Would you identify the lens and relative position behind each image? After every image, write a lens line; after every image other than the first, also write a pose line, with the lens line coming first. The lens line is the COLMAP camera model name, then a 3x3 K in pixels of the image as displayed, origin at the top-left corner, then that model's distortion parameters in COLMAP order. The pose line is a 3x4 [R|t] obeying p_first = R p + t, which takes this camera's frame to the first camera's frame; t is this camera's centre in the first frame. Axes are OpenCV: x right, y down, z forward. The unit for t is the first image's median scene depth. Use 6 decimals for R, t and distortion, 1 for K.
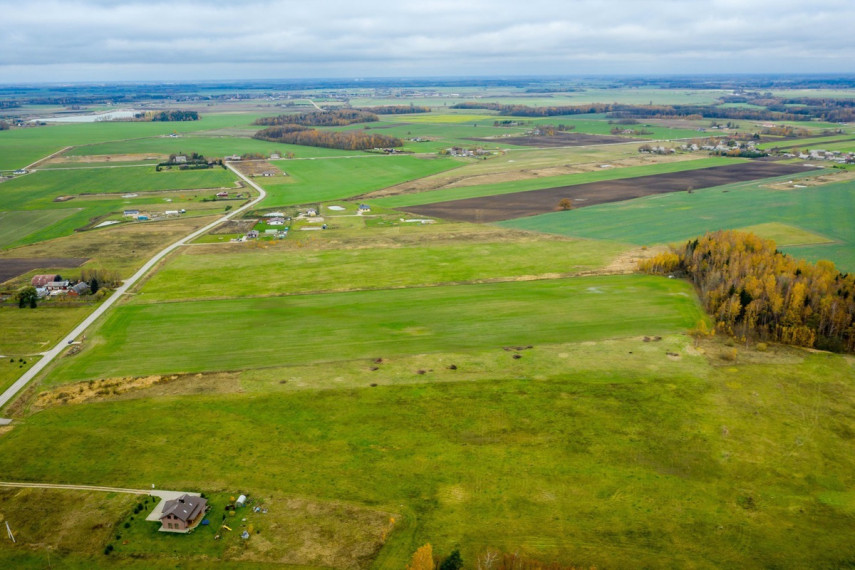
lens RADIAL K [[685.3, 0, 429.0], [0, 685.3, 232.1], [0, 0, 1]] dist [-0.011586, 0.001163]
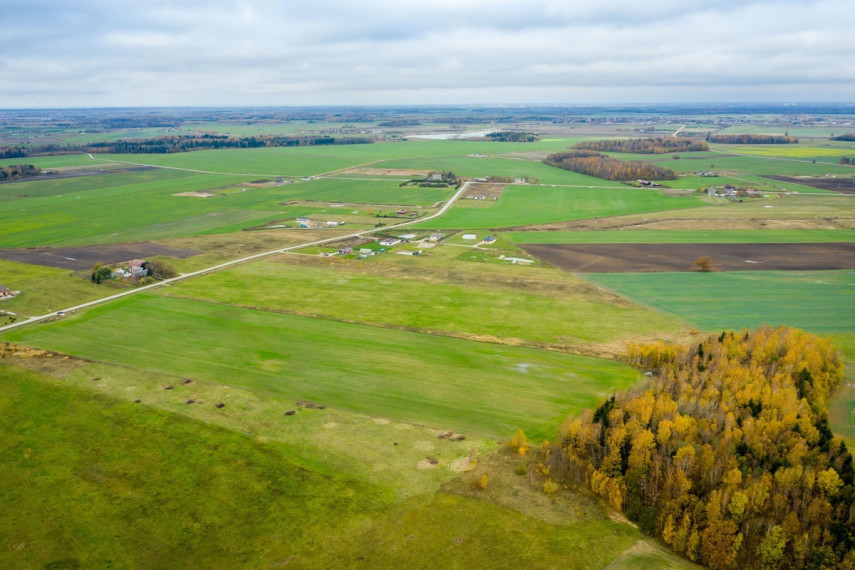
lens RADIAL K [[691.9, 0, 434.4], [0, 691.9, 234.0], [0, 0, 1]] dist [-0.010577, -0.001995]
pose [[0.833356, 0.111576, -0.541359, 0.754065], [-0.128581, 0.991678, 0.006453, -0.082404], [0.537574, 0.064231, 0.840767, 0.321047]]
